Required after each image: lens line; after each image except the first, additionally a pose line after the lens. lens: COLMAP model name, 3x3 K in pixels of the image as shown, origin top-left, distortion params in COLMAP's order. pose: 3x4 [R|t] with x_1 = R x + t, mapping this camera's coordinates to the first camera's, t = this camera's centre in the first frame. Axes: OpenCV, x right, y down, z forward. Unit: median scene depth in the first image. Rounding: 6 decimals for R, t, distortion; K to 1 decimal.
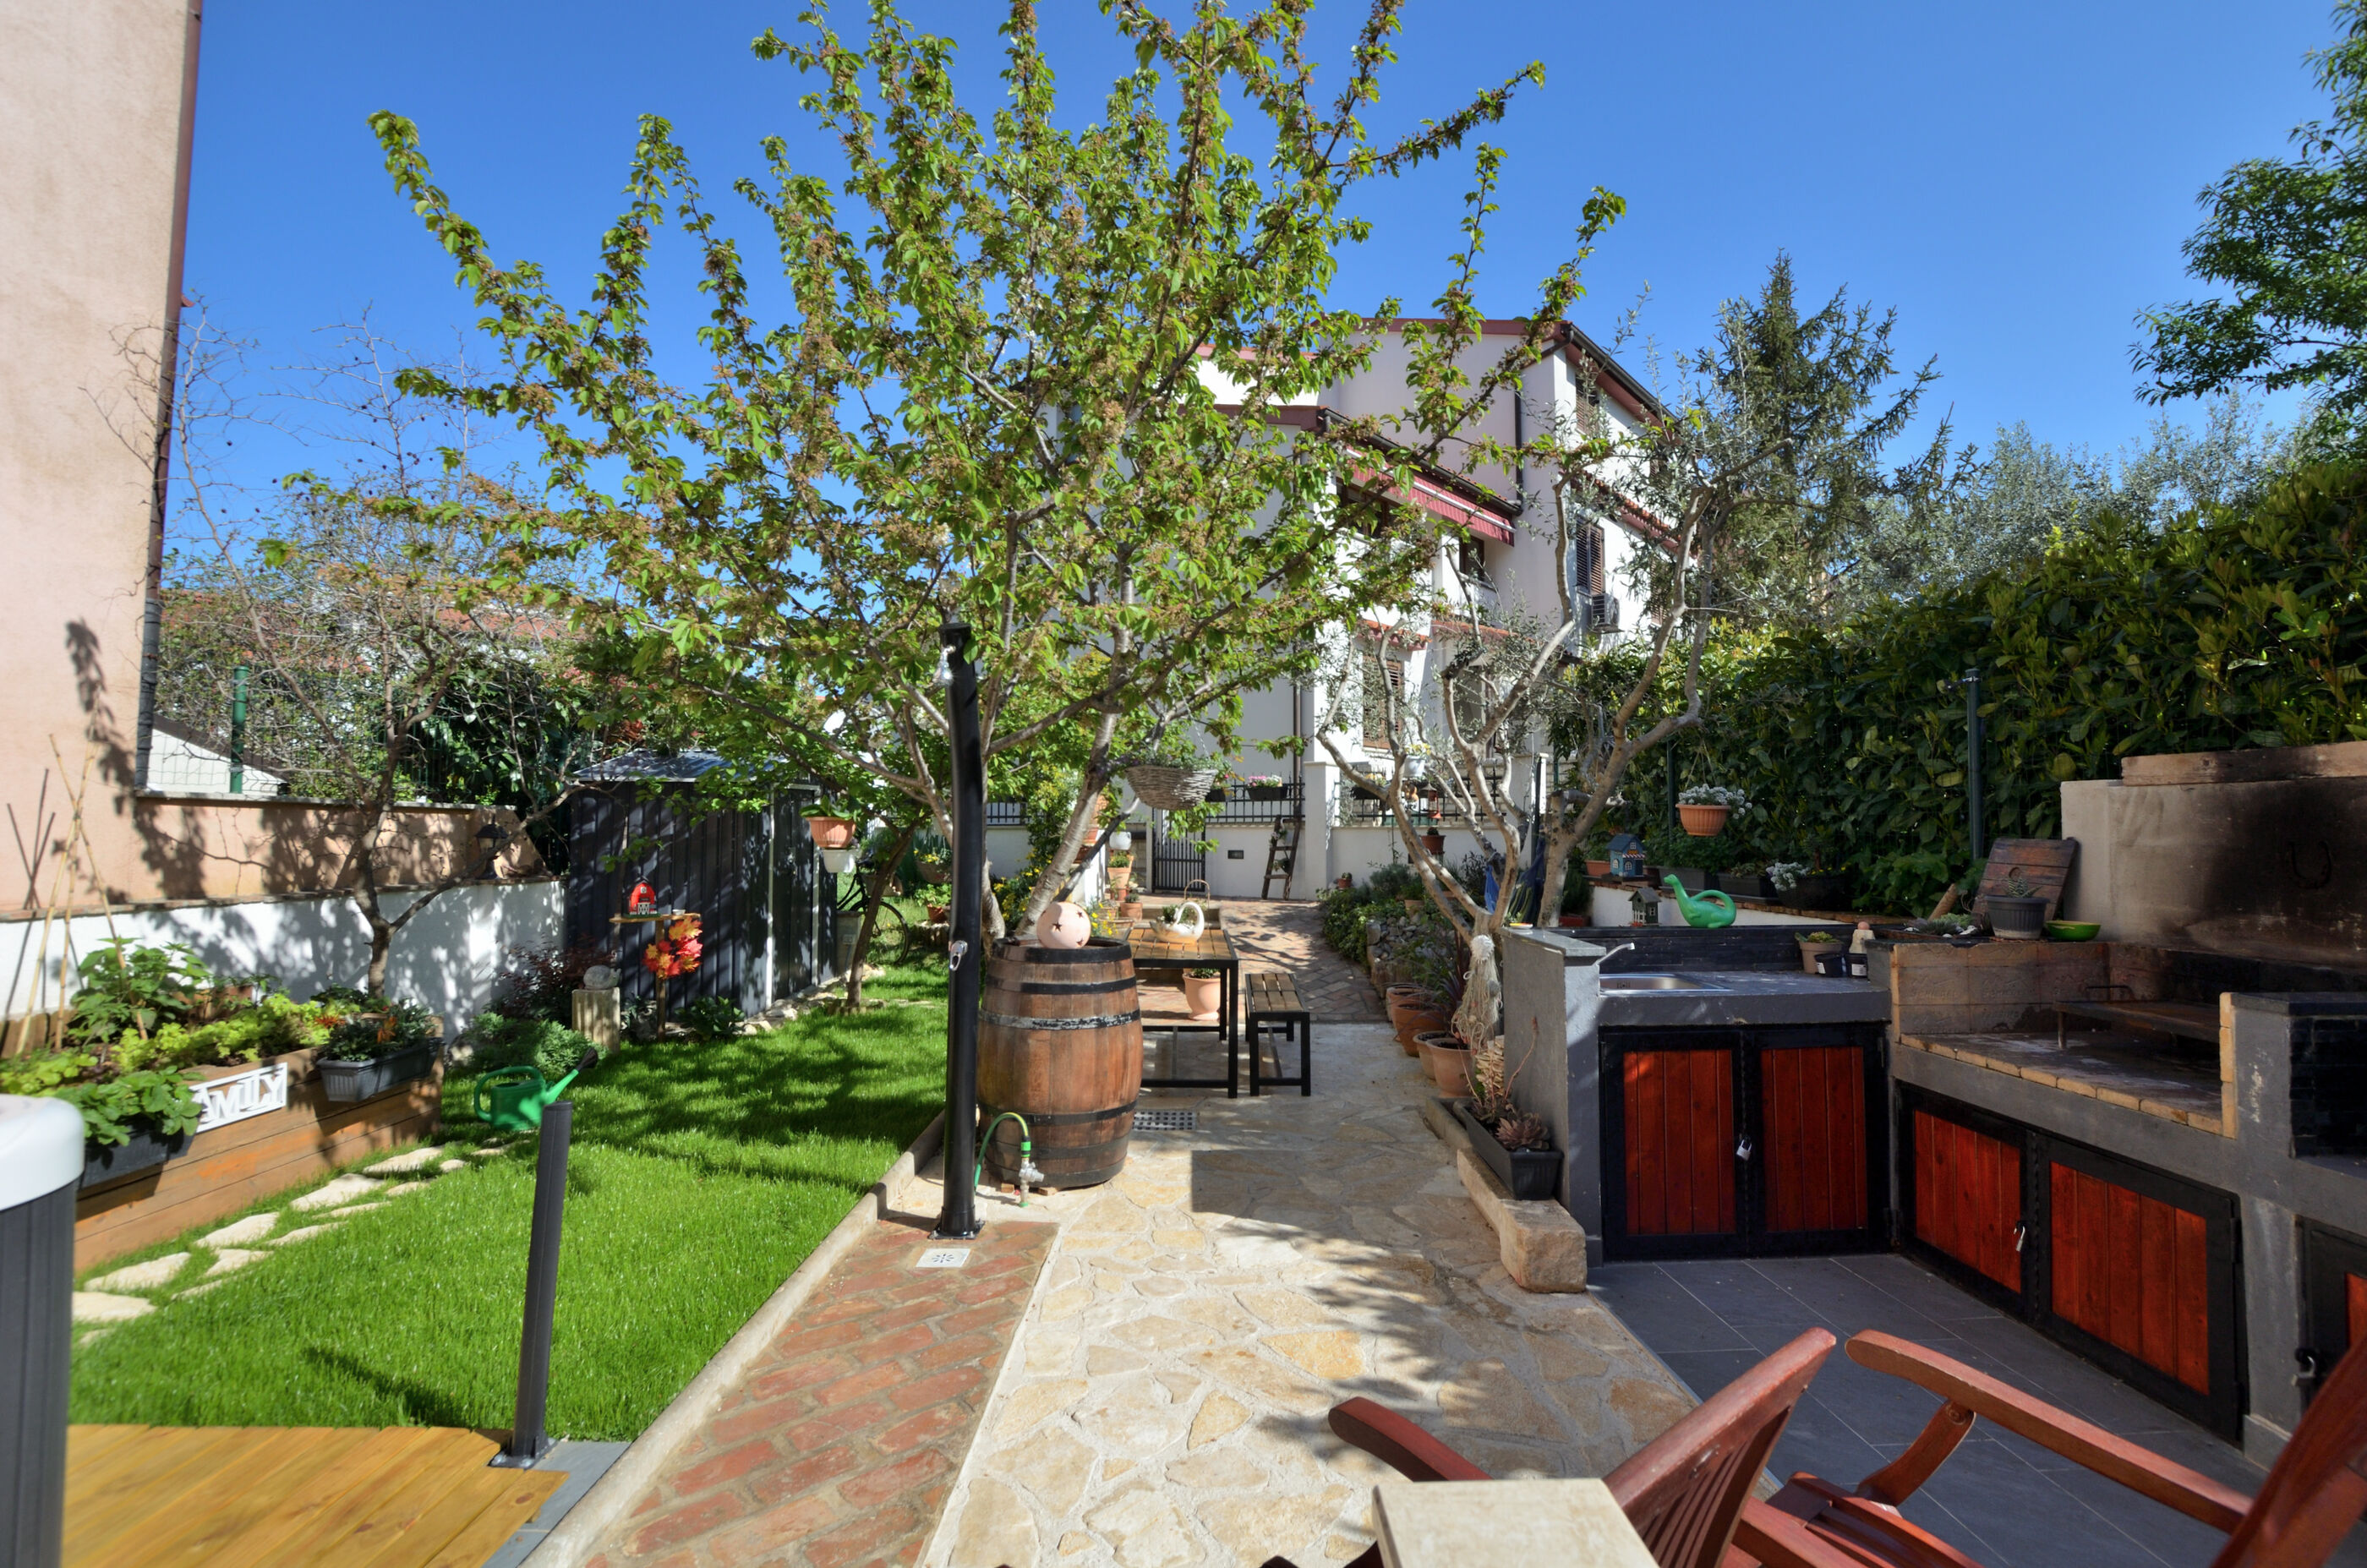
lens RADIAL K [[1051.4, 0, 1191.5], [0, 1051.4, 780.5], [0, 0, 1]] dist [-0.025272, 0.001025]
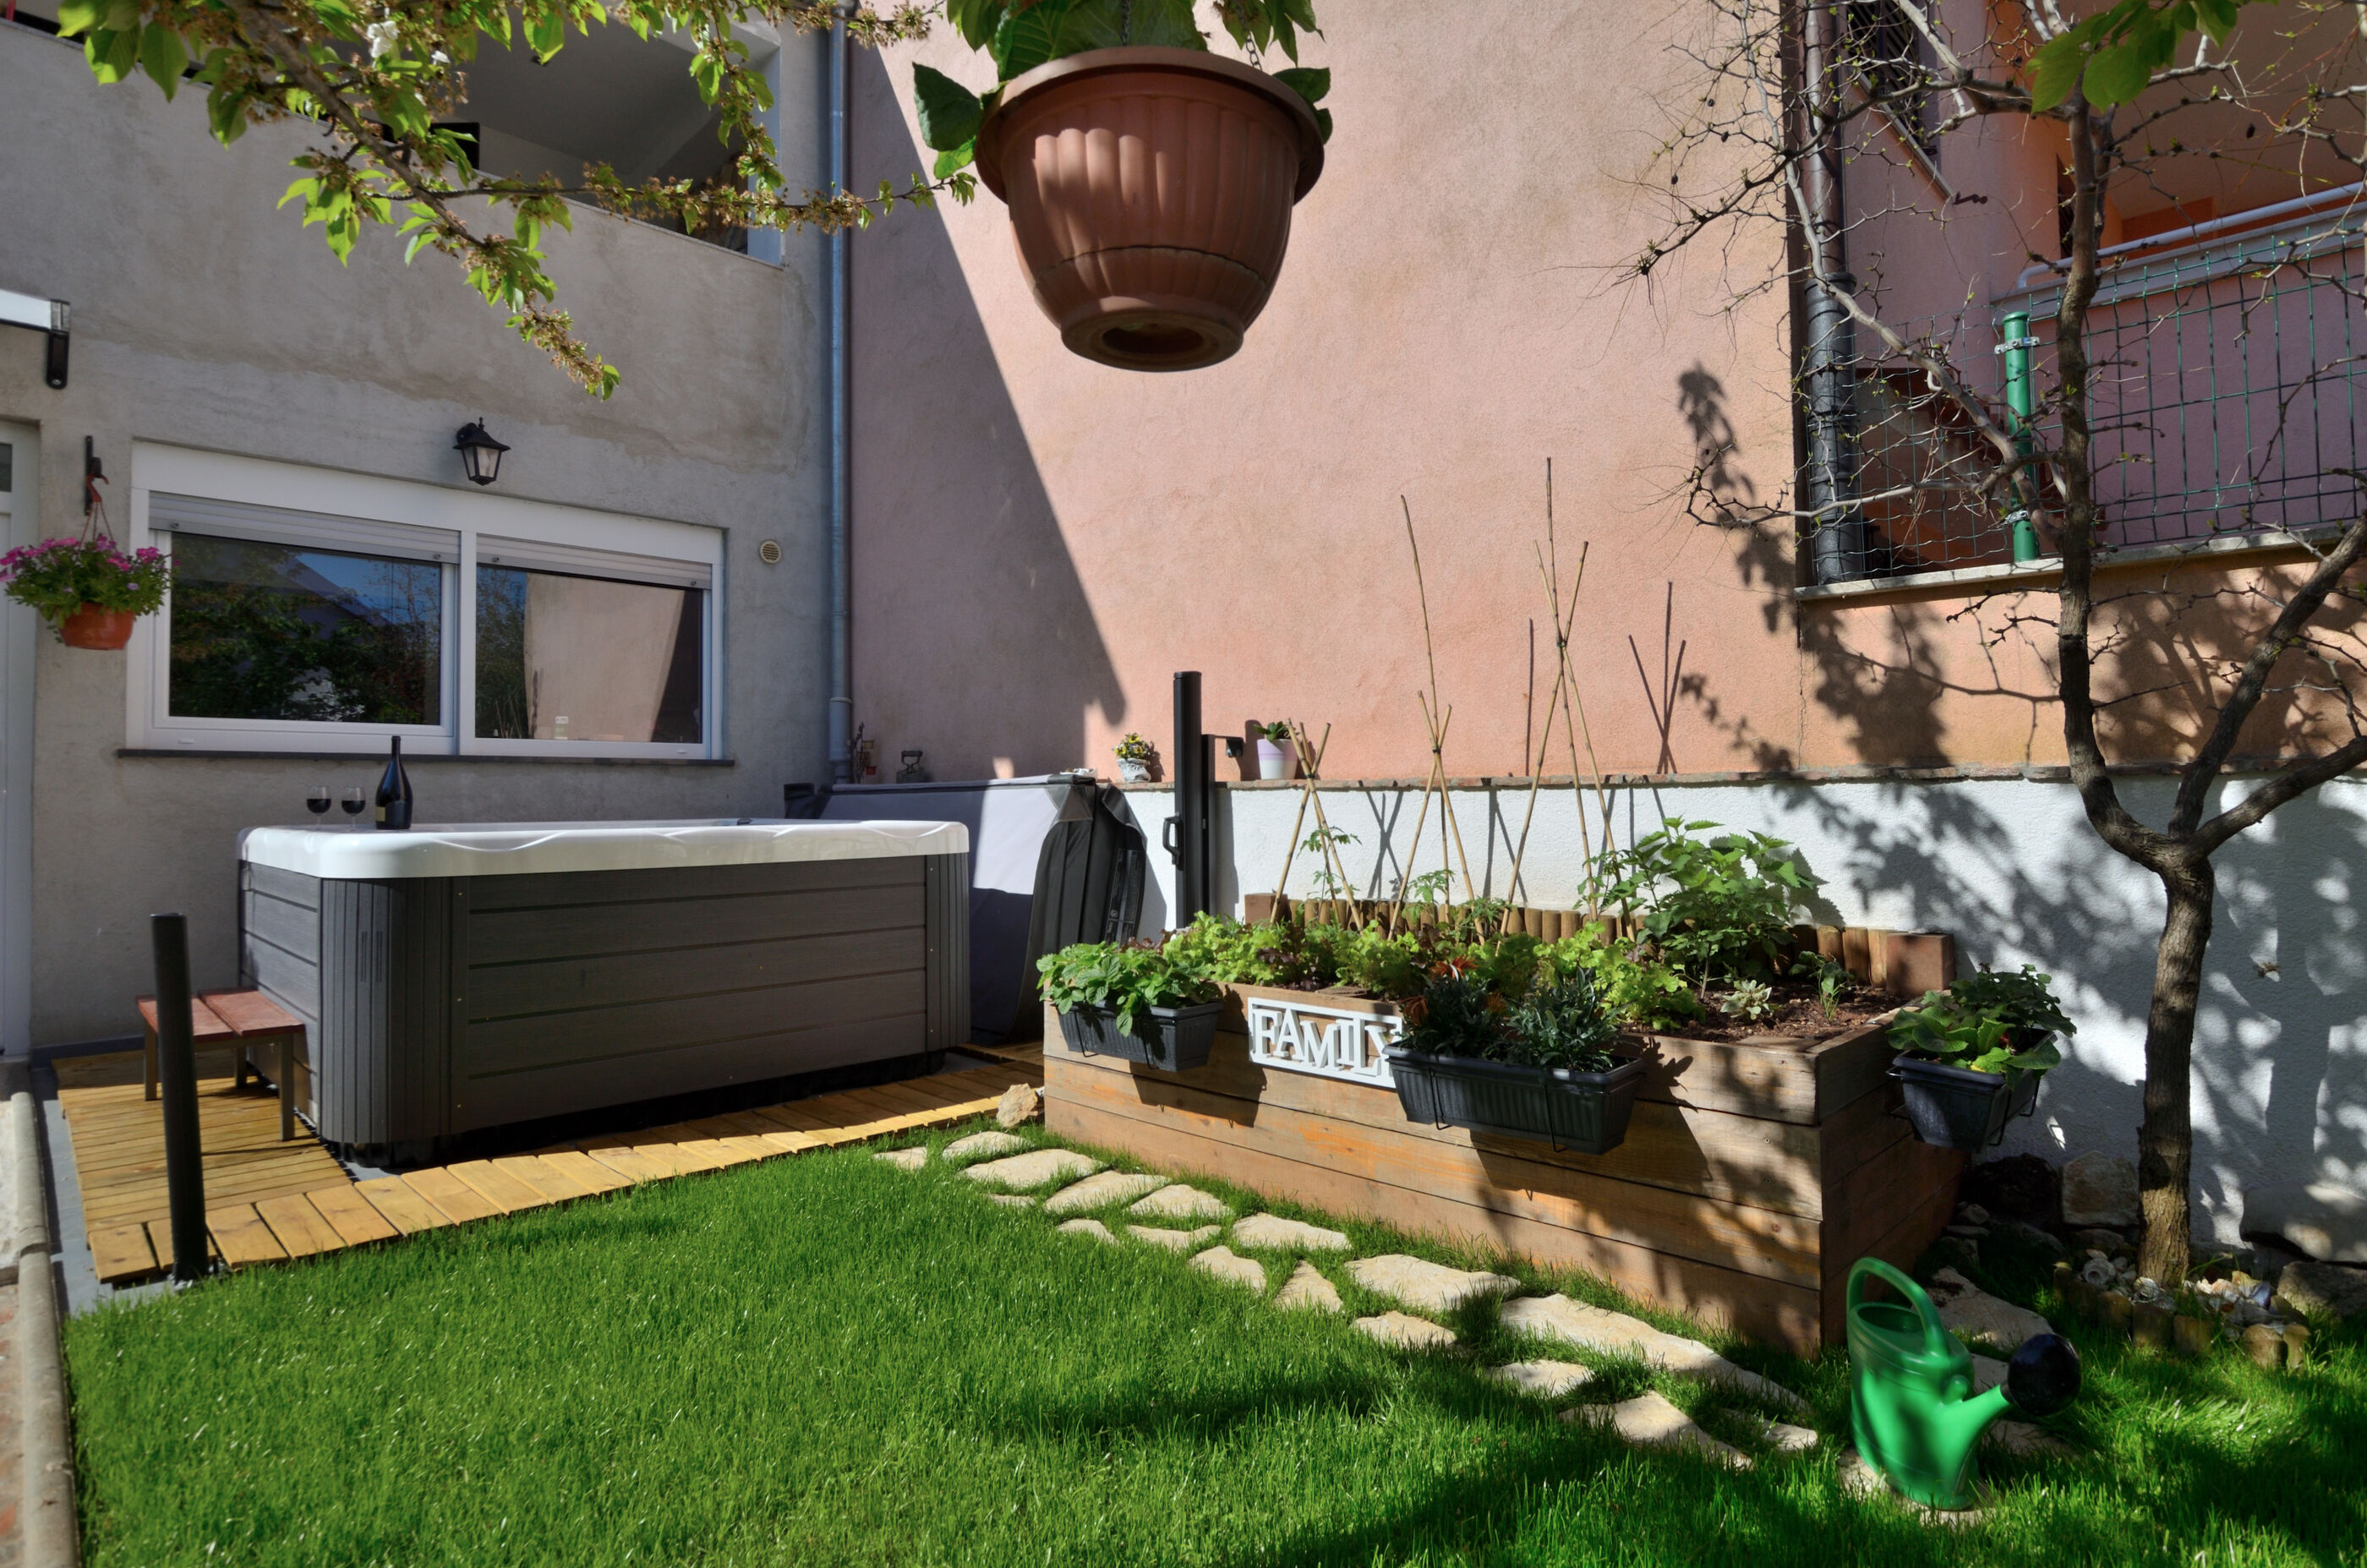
lens RADIAL K [[1199.2, 0, 1244.5], [0, 1199.2, 774.1], [0, 0, 1]] dist [-0.030170, -0.000334]
pose [[-0.687983, -0.007482, -0.725688, -0.253145], [0.049752, 0.997108, -0.057447, 0.137139], [0.724019, -0.075627, -0.685621, 1.166911]]
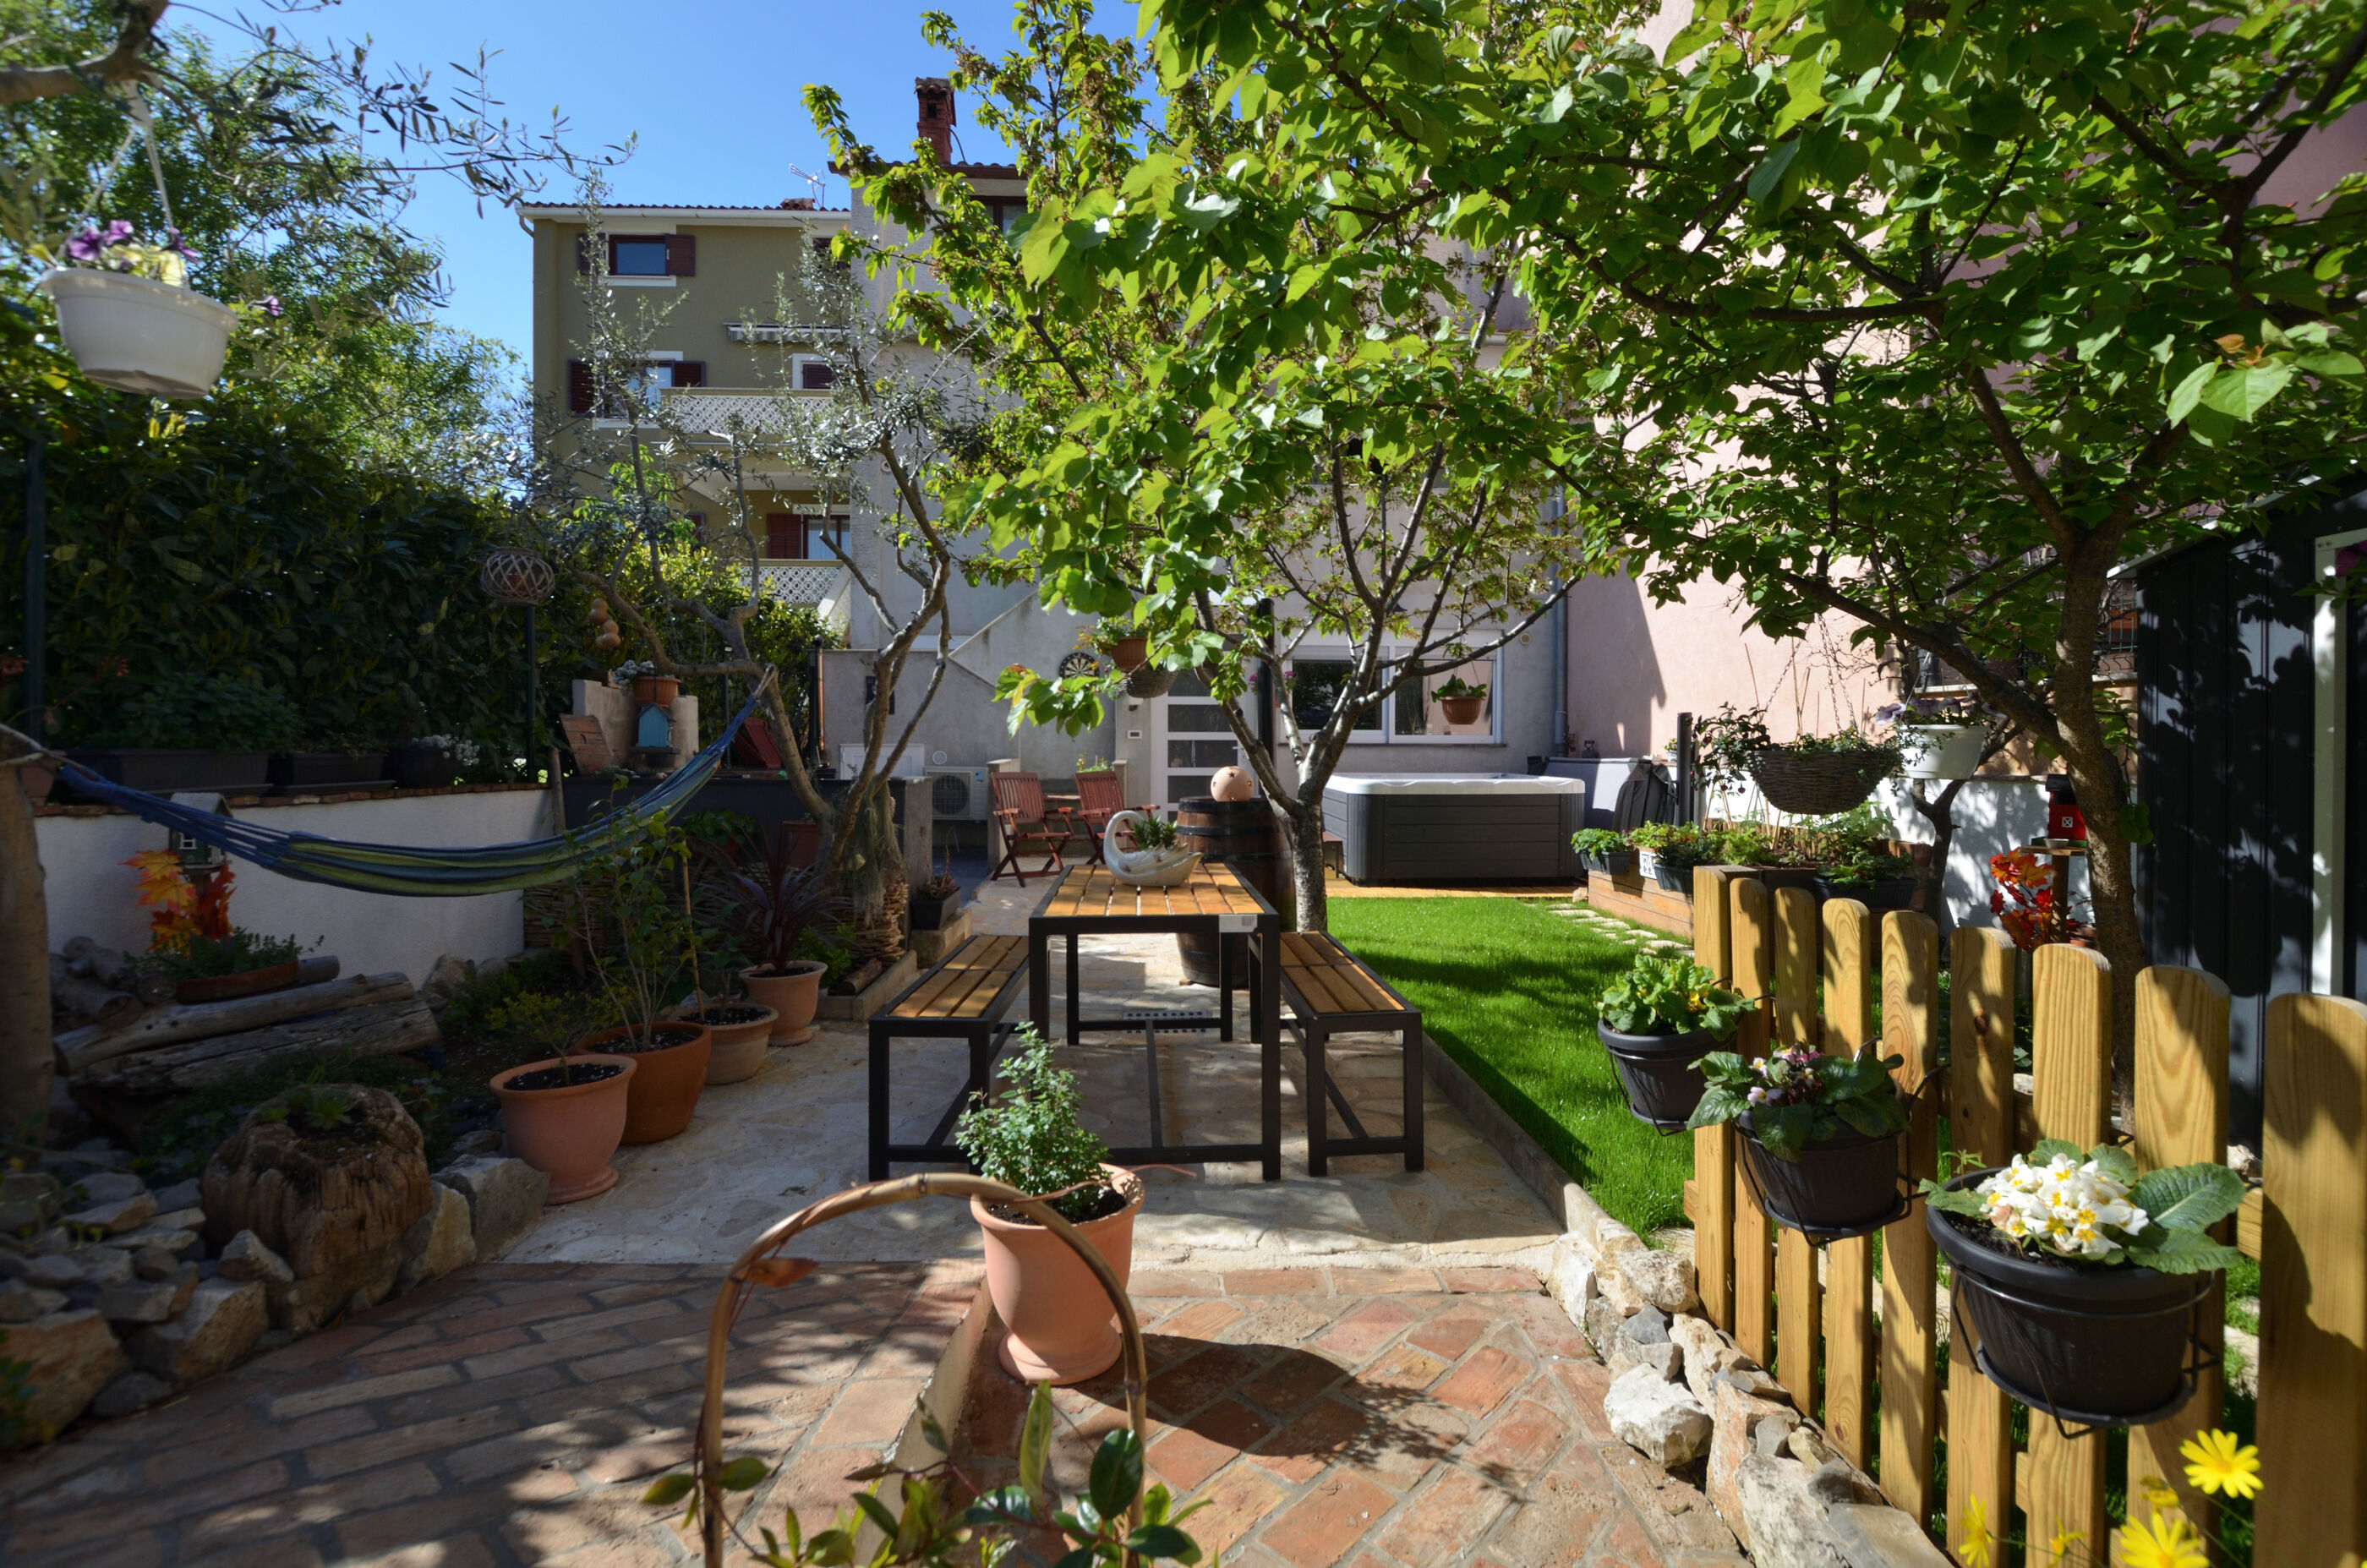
lens RADIAL K [[1051.4, 0, 1191.5], [0, 1051.4, 780.5], [0, 0, 1]] dist [-0.025272, 0.001025]
pose [[-0.999407, 0.004281, -0.034157, -0.035072], [0.005099, 0.999701, -0.023919, 0.153182], [0.034044, -0.024079, -0.999130, 2.183325]]
